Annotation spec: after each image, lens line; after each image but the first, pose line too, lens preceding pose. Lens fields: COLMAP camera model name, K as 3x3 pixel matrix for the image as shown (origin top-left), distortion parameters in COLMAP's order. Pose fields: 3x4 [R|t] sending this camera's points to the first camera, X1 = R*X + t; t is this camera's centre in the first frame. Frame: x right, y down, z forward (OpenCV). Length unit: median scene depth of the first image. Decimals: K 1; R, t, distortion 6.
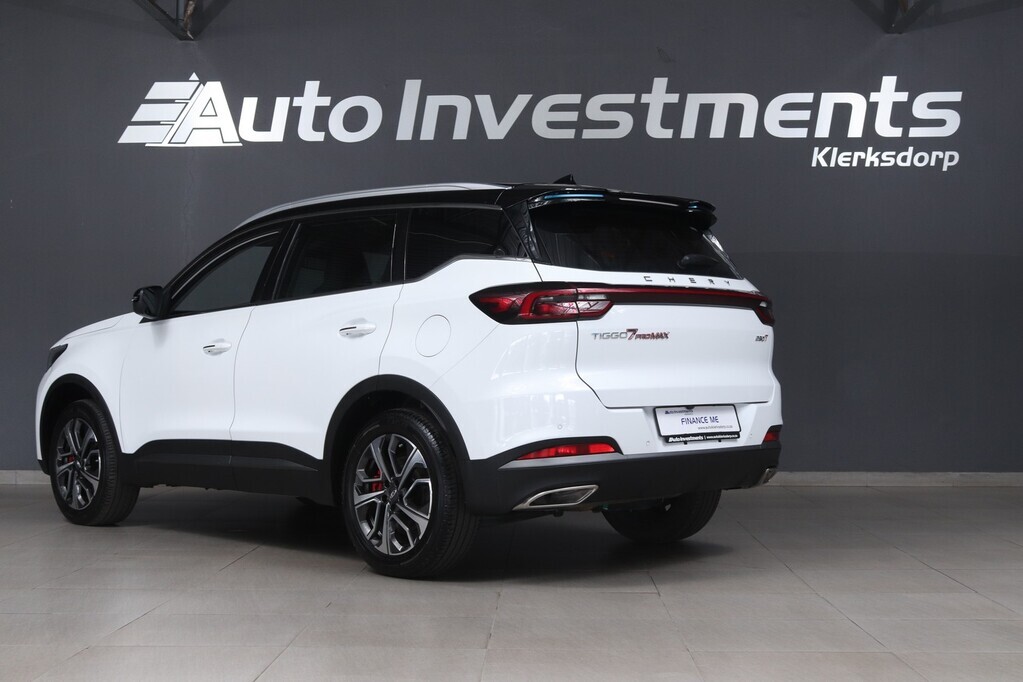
lens RADIAL K [[1541.5, 0, 511.5], [0, 1541.5, 341.0], [0, 0, 1]] dist [-0.008400, 0.001976]
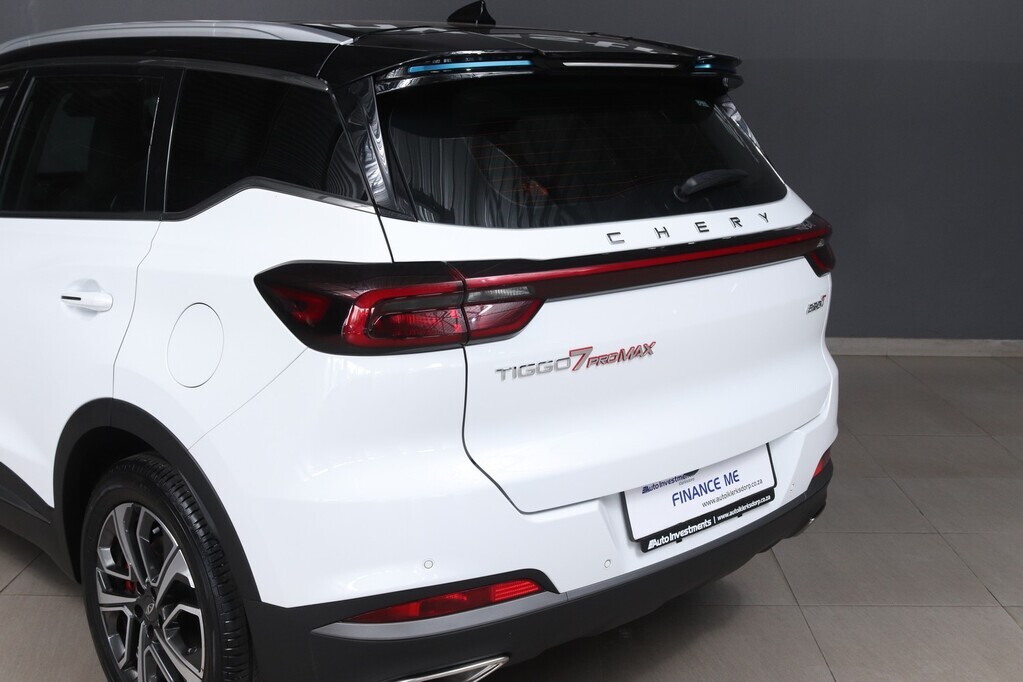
lens RADIAL K [[1233.2, 0, 511.5], [0, 1233.2, 341.0], [0, 0, 1]] dist [-0.013724, -0.004099]
pose [[0.999987, 0.003797, -0.003405, 0.055910], [-0.002934, 0.974381, 0.224884, -0.097154], [0.004172, -0.224871, 0.974380, 0.597671]]
